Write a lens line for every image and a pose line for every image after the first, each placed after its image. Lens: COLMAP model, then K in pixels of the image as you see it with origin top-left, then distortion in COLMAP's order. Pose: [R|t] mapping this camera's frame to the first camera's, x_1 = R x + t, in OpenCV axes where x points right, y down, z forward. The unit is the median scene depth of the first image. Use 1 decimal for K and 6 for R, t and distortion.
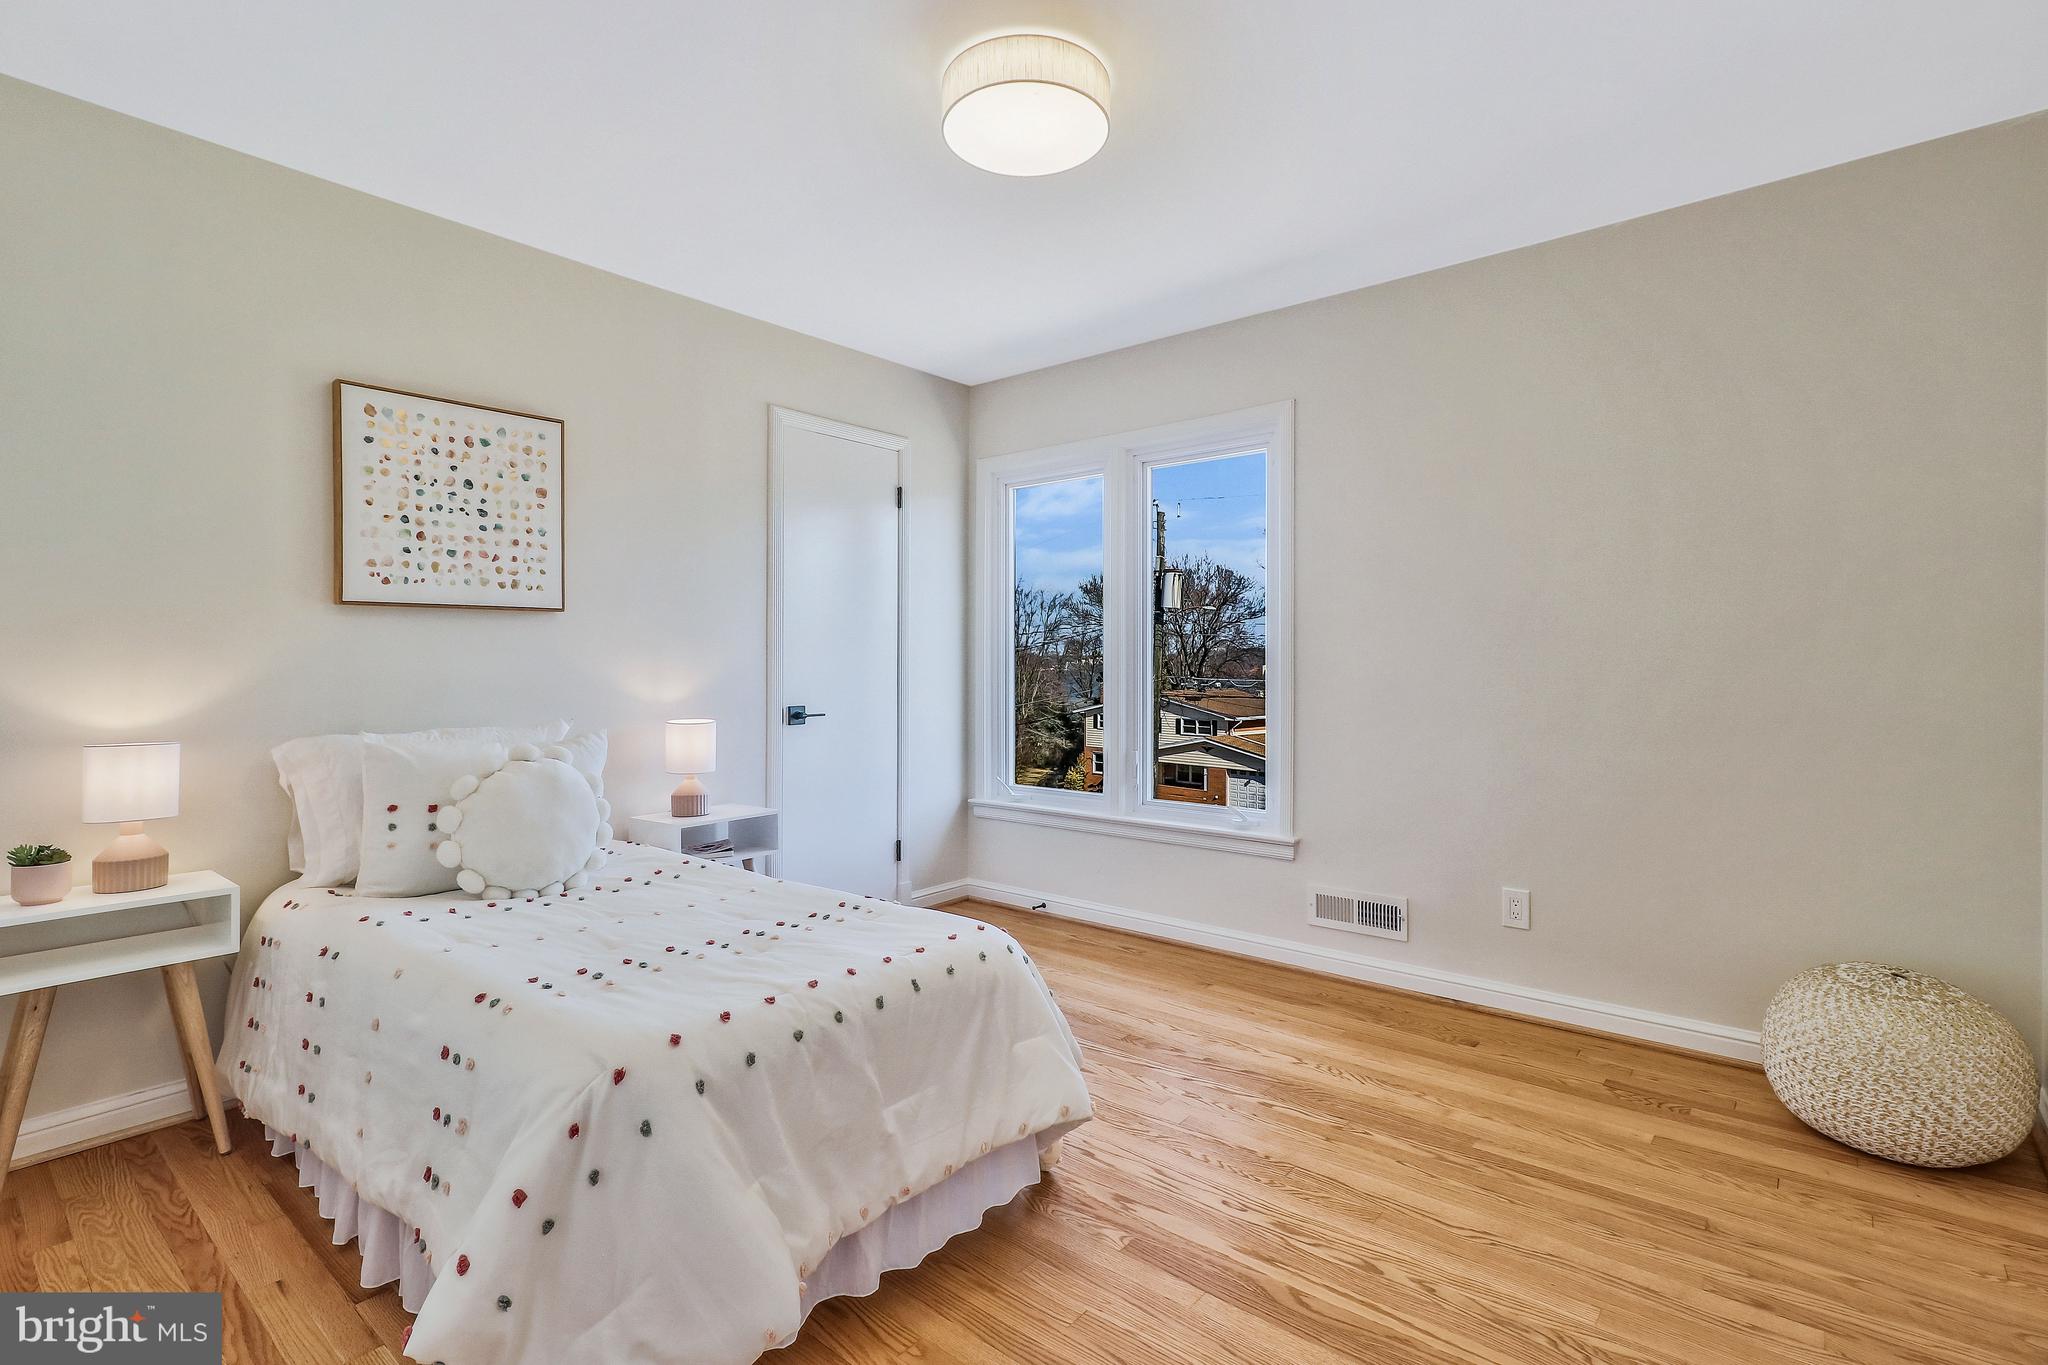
lens RADIAL K [[957.9, 0, 1021.2], [0, 957.9, 673.9], [0, 0, 1]] dist [0.001845, -0.001243]
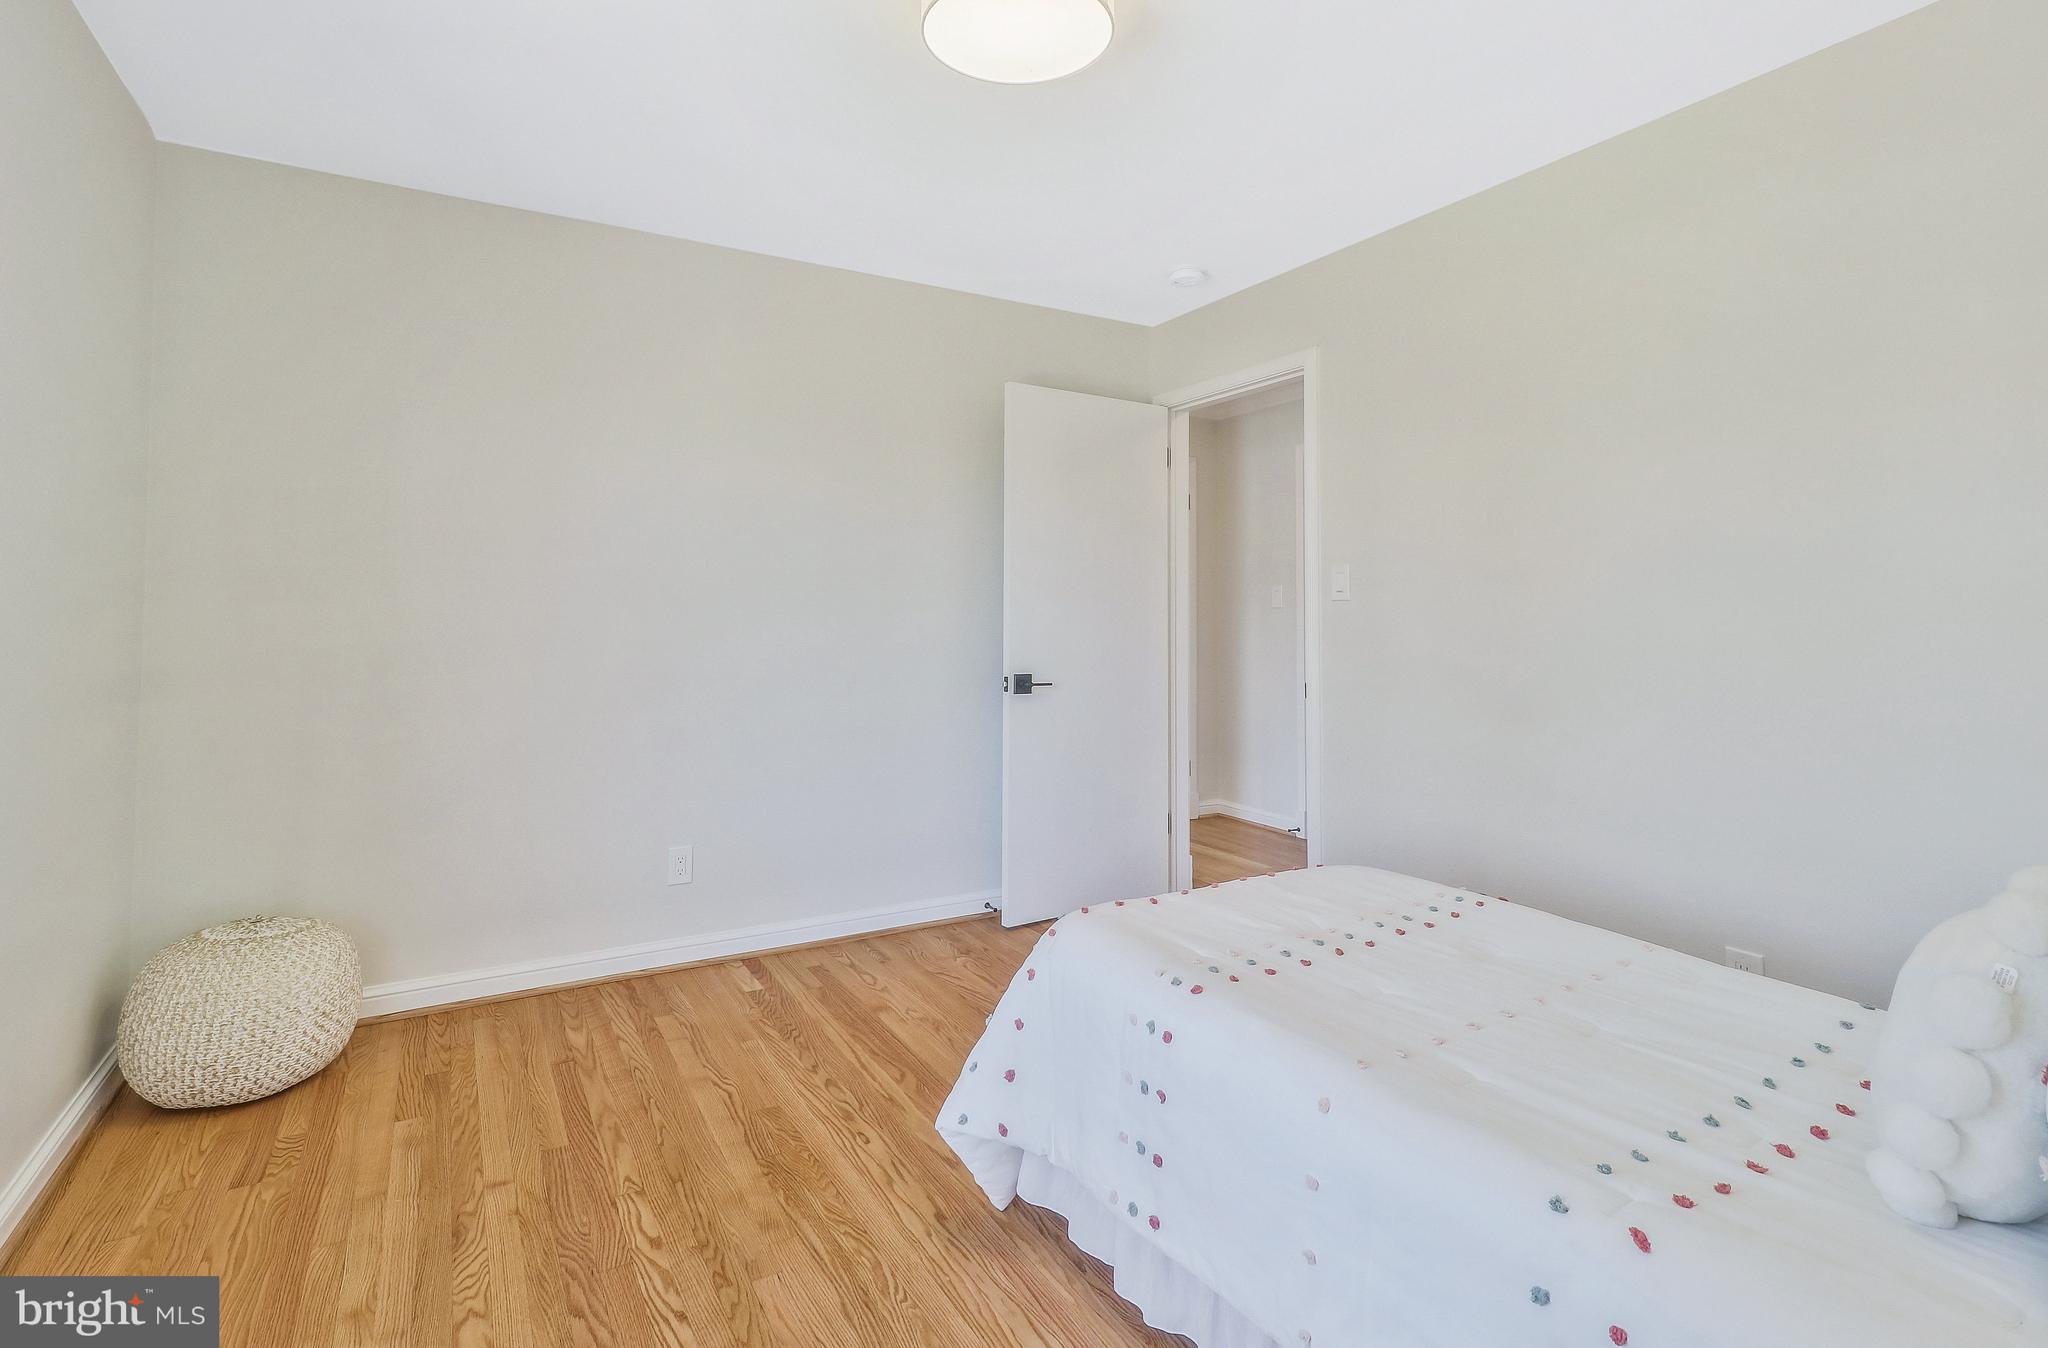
lens RADIAL K [[957.9, 0, 1028.5], [0, 957.9, 665.9], [0, 0, 1]] dist [0.001845, -0.001243]
pose [[-0.933224, -0.019103, 0.358787, -0.382548], [0.008756, 0.997080, 0.075864, -0.072360], [-0.359188, 0.073939, -0.930332, 2.169329]]
